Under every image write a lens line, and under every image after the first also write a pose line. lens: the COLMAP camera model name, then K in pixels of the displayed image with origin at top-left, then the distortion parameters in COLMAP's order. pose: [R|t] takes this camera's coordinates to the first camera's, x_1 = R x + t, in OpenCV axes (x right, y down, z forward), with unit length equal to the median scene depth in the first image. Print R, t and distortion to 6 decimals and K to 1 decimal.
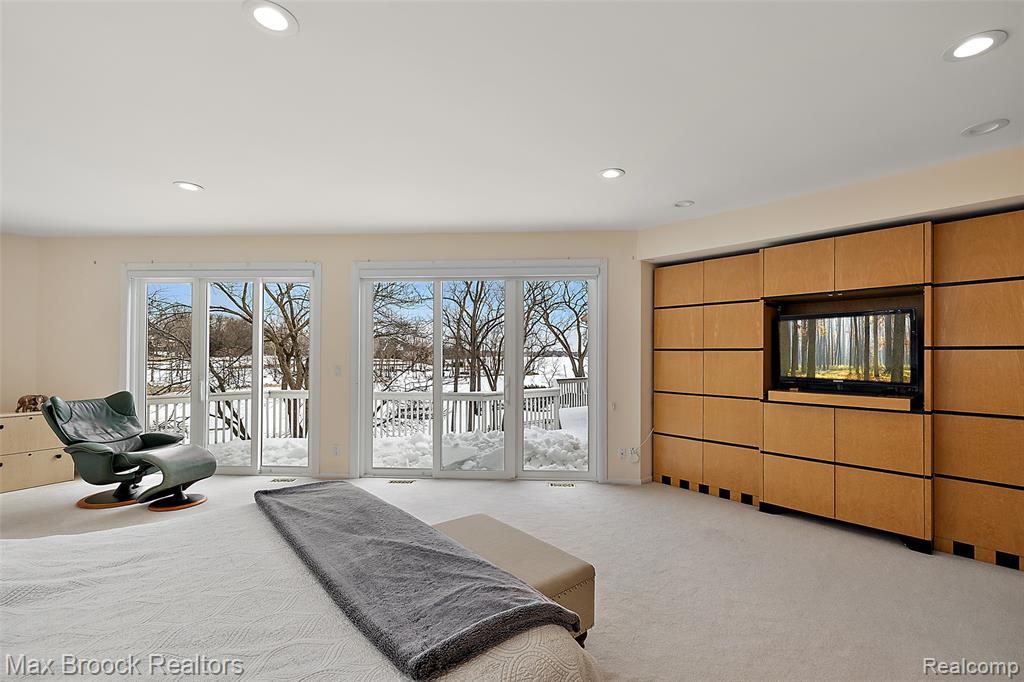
lens RADIAL K [[430.4, 0, 515.2], [0, 430.4, 340.8], [0, 0, 1]] dist [-0.003374, -0.000240]
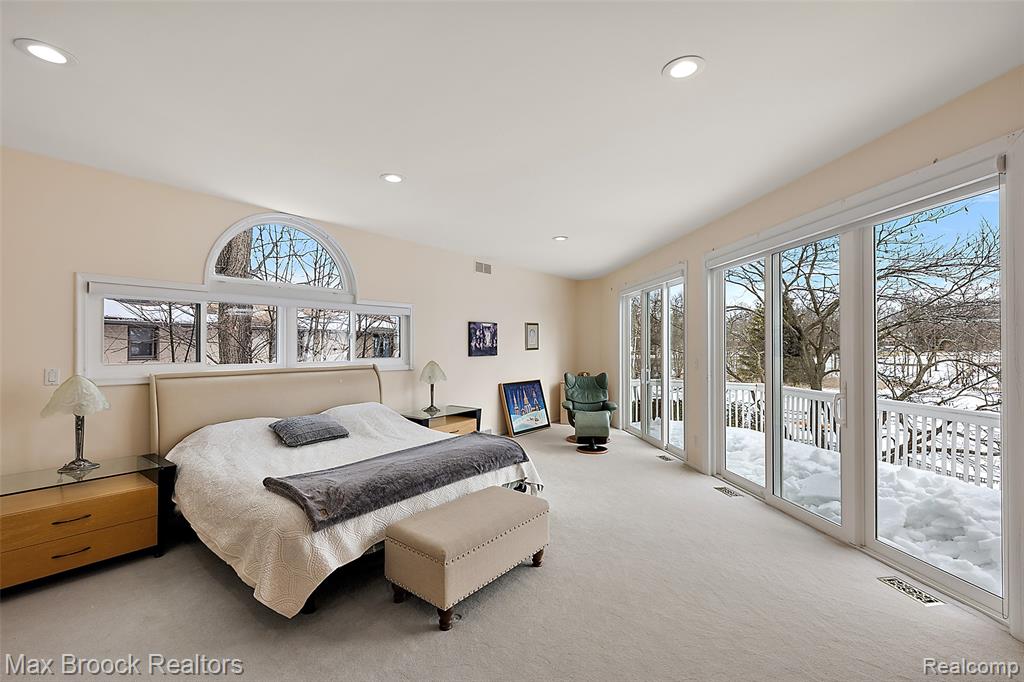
lens RADIAL K [[430.4, 0, 515.2], [0, 430.4, 340.8], [0, 0, 1]] dist [-0.003374, -0.000240]
pose [[0.261874, -0.000073, -0.965102, 0.455158], [0.007346, 0.999971, 0.001918, 0.015246], [0.965074, -0.007592, 0.261867, 0.346413]]
